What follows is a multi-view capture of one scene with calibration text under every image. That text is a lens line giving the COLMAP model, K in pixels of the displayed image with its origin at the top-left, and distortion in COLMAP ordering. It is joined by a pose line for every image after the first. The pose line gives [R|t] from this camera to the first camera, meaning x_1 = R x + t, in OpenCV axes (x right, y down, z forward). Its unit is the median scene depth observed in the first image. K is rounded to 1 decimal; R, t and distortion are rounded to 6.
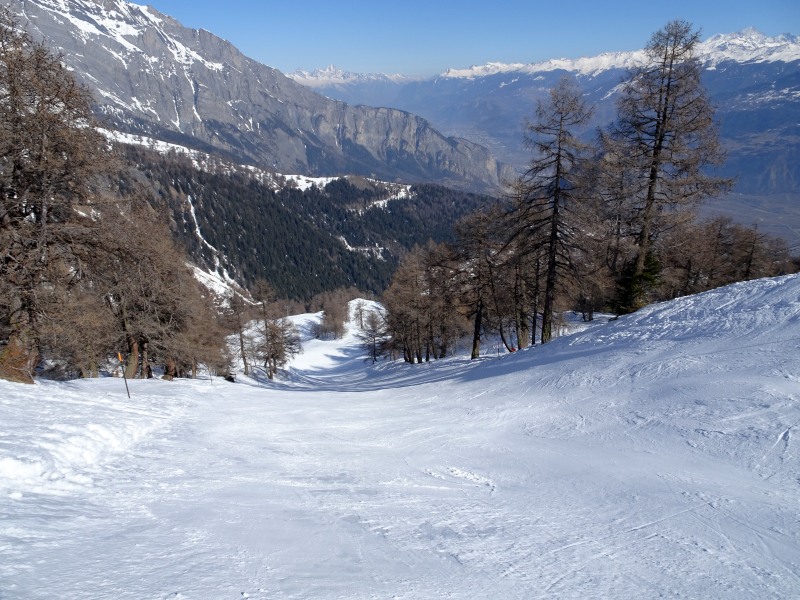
lens RADIAL K [[570.8, 0, 398.5], [0, 570.8, 300.7], [0, 0, 1]] dist [0.009549, 0.003147]
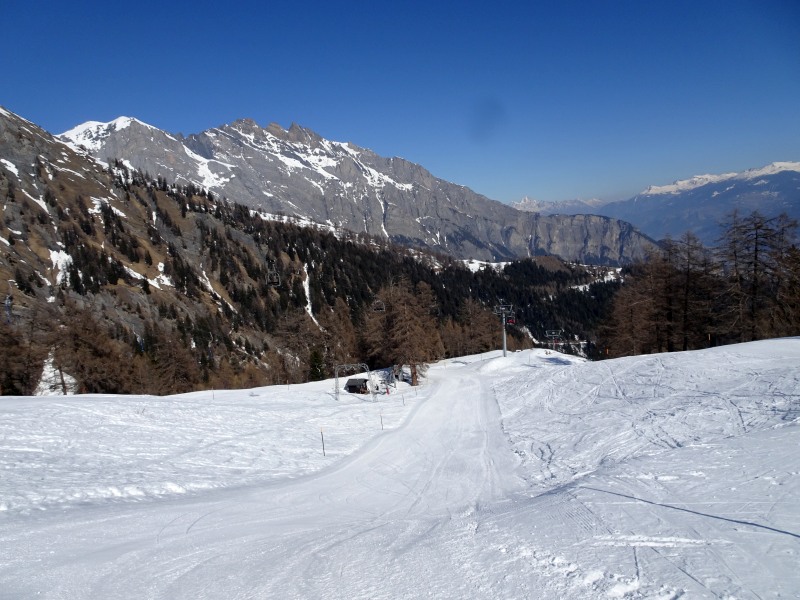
lens RADIAL K [[570.8, 0, 398.9], [0, 570.8, 304.8], [0, 0, 1]] dist [0.009549, 0.003147]
pose [[0.942898, -0.041408, -0.330497, -0.003882], [-0.028893, 0.978334, -0.205005, 0.004227], [0.331826, 0.202848, 0.921273, 0.107702]]
